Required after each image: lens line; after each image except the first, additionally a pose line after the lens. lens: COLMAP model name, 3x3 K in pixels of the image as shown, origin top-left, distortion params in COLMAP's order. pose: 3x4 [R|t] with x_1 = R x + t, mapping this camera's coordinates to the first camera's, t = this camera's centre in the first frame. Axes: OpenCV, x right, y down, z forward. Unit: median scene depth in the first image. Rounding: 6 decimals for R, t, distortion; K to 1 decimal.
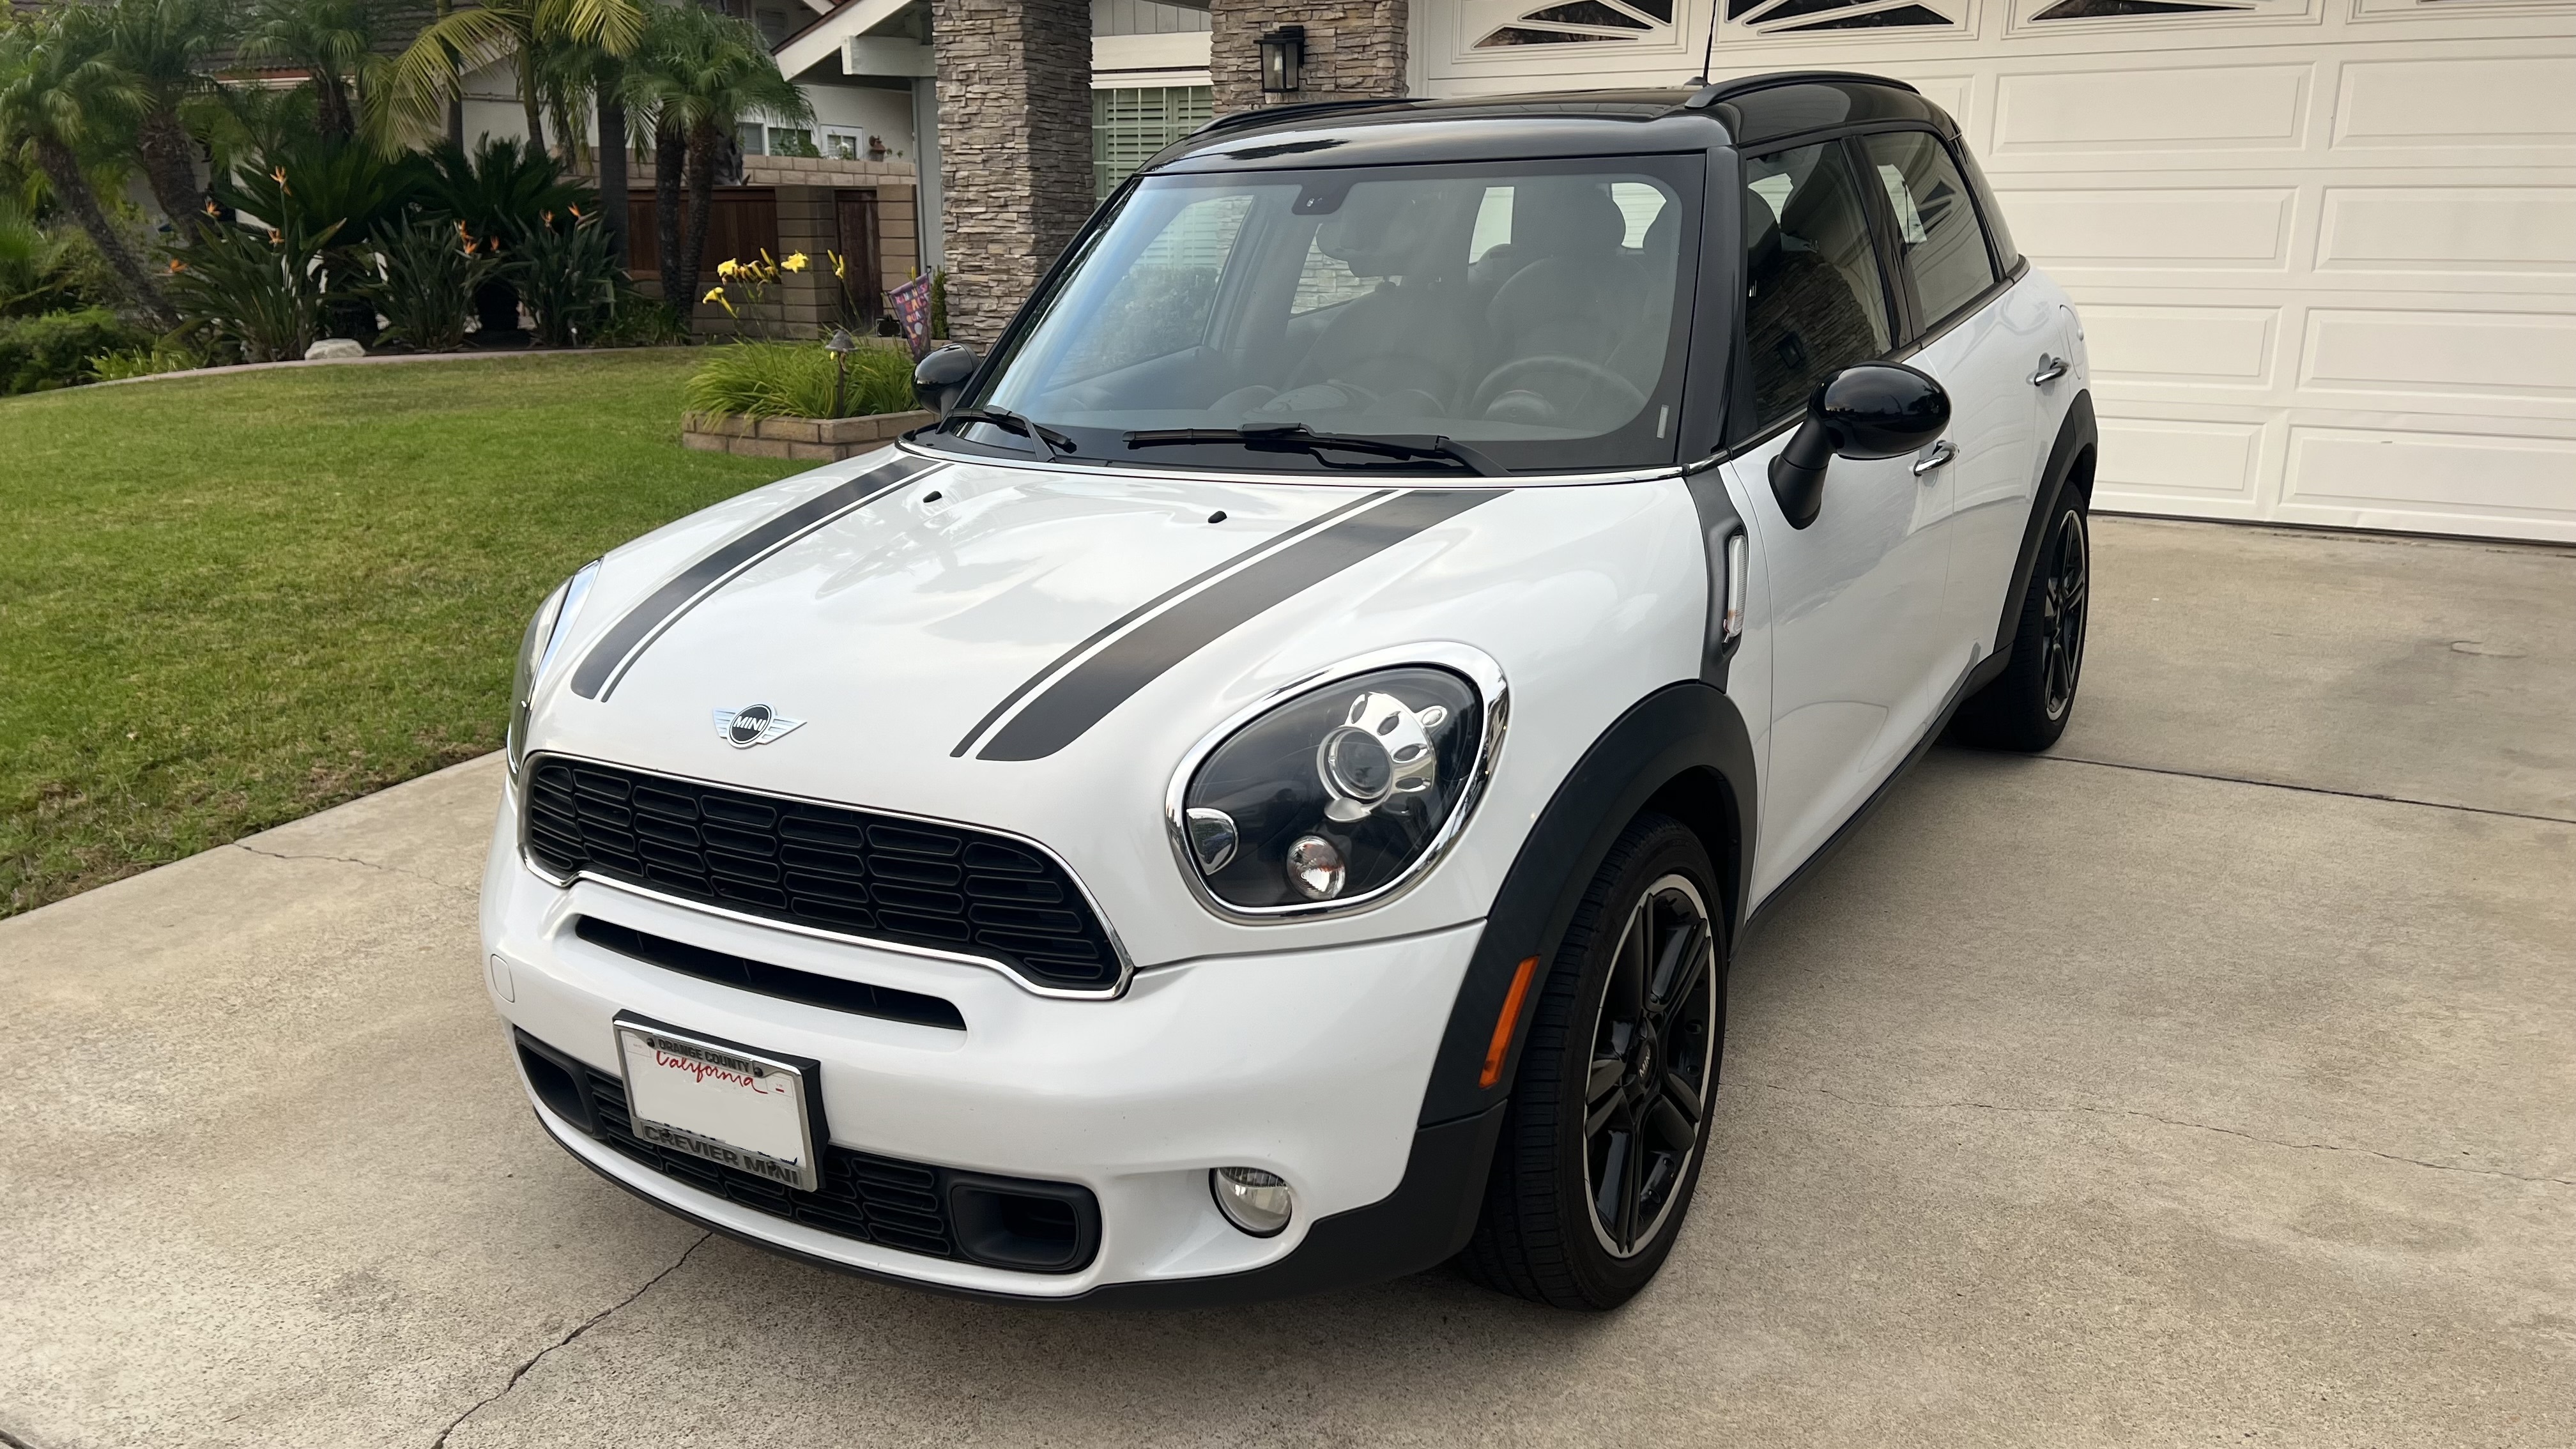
lens RADIAL K [[1941.9, 0, 1290.9], [0, 1941.9, 724.5], [0, 0, 1]] dist [0.062765, -0.063703]
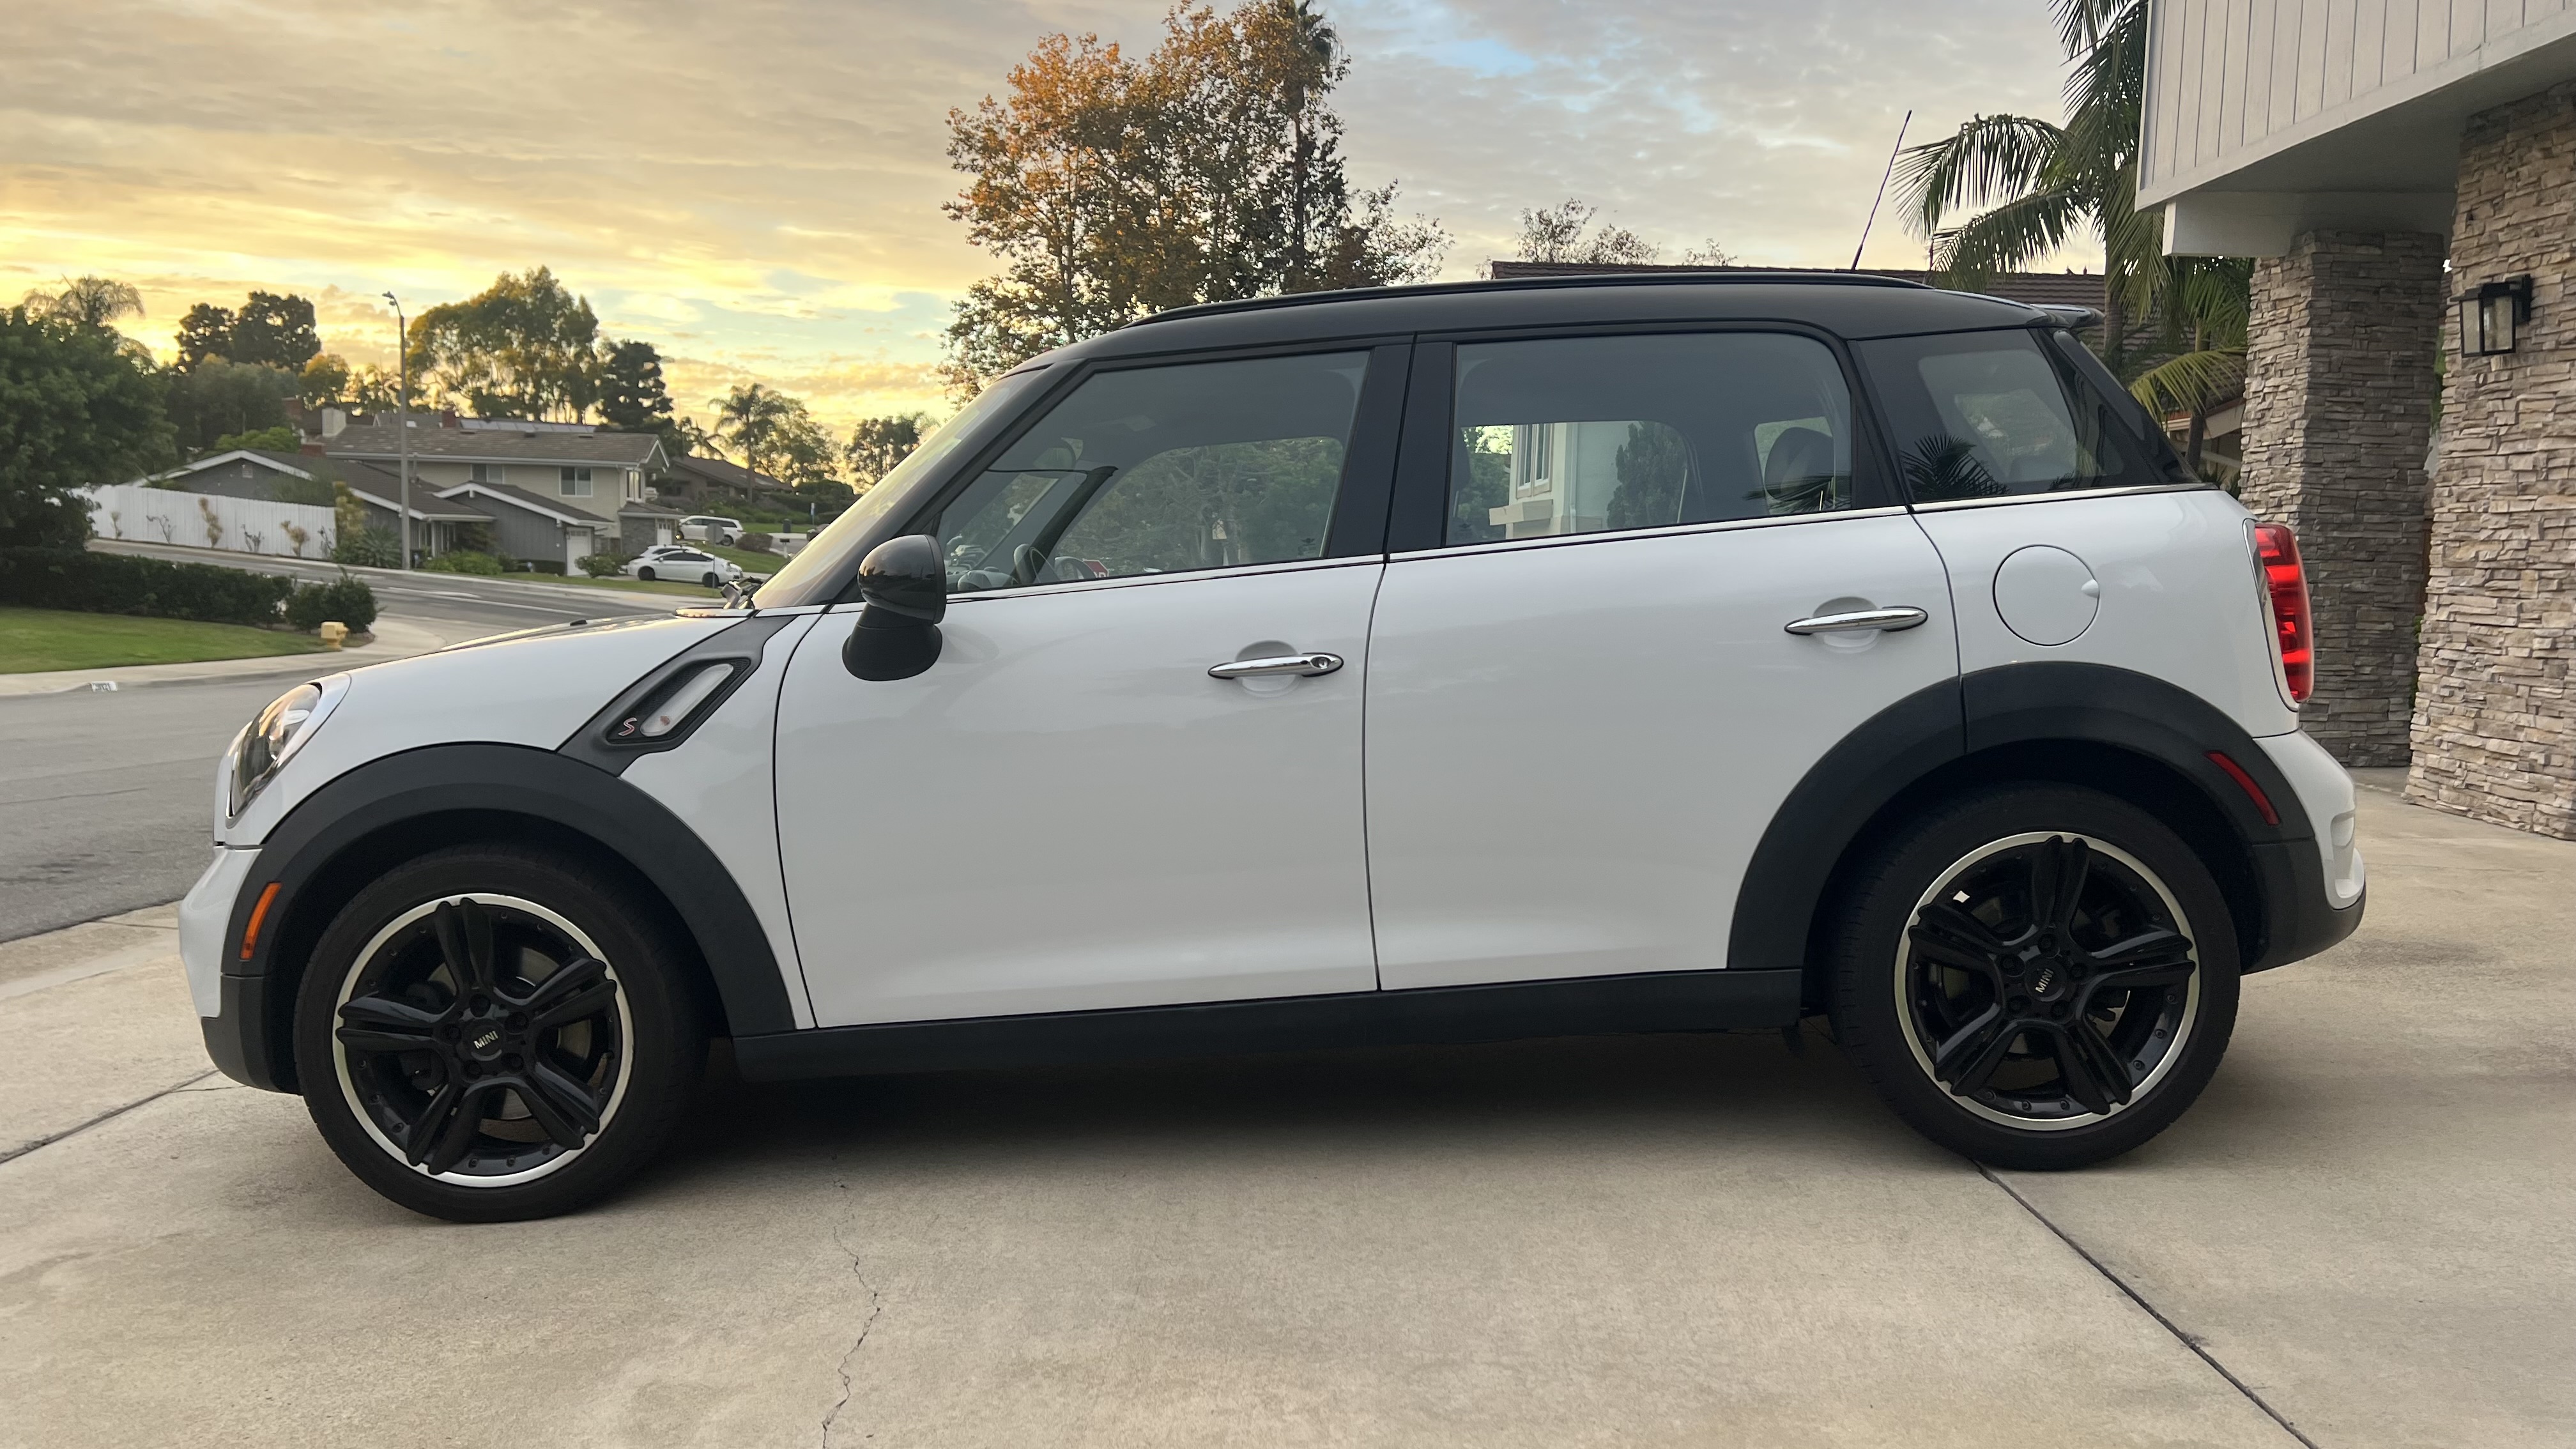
lens RADIAL K [[1941.9, 0, 1301.3], [0, 1941.9, 741.2], [0, 0, 1]] dist [0.062765, -0.063703]
pose [[0.514037, 0.088444, -0.853196, 0.877524], [-0.230906, 0.972221, -0.038334, -0.052452], [0.826104, 0.216713, 0.520180, 0.414196]]
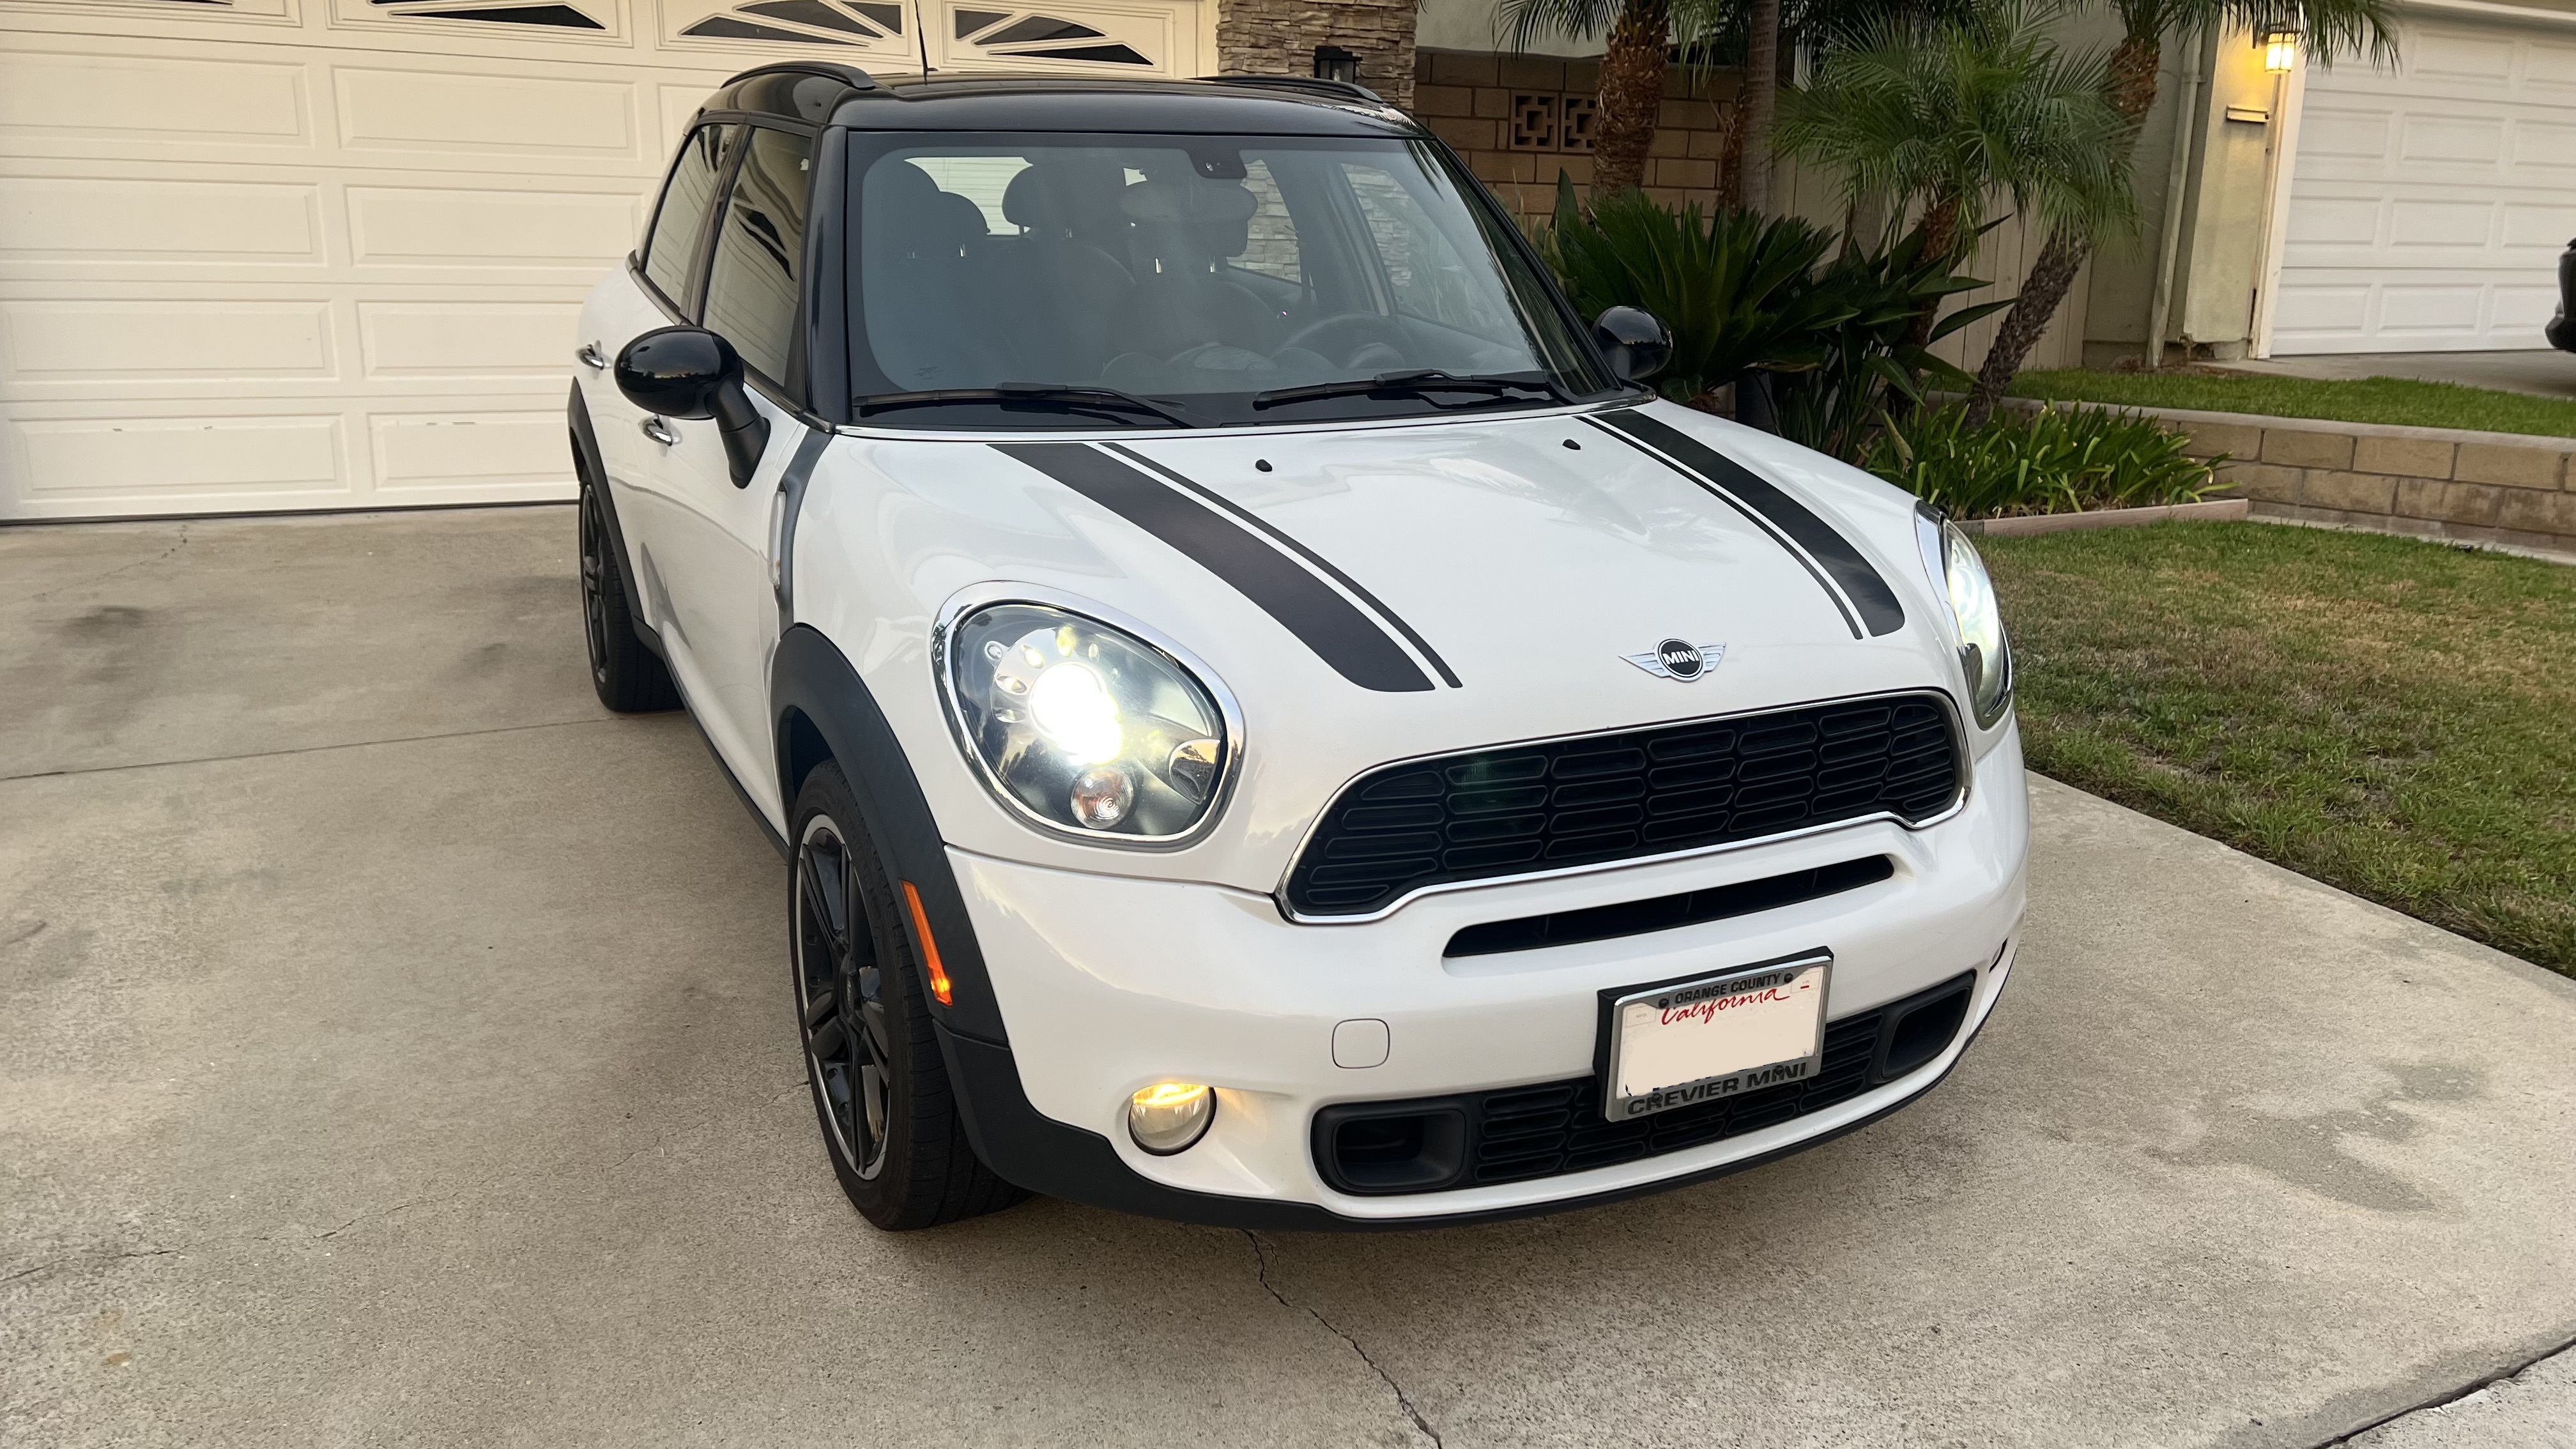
lens RADIAL K [[1941.9, 0, 1285.2], [0, 1941.9, 709.0], [0, 0, 1]] dist [0.062765, -0.063703]
pose [[0.548483, -0.183952, 0.815676, -0.618737], [0.201409, 0.975843, 0.084640, -0.051150], [-0.811542, 0.117861, 0.572283, 0.304607]]
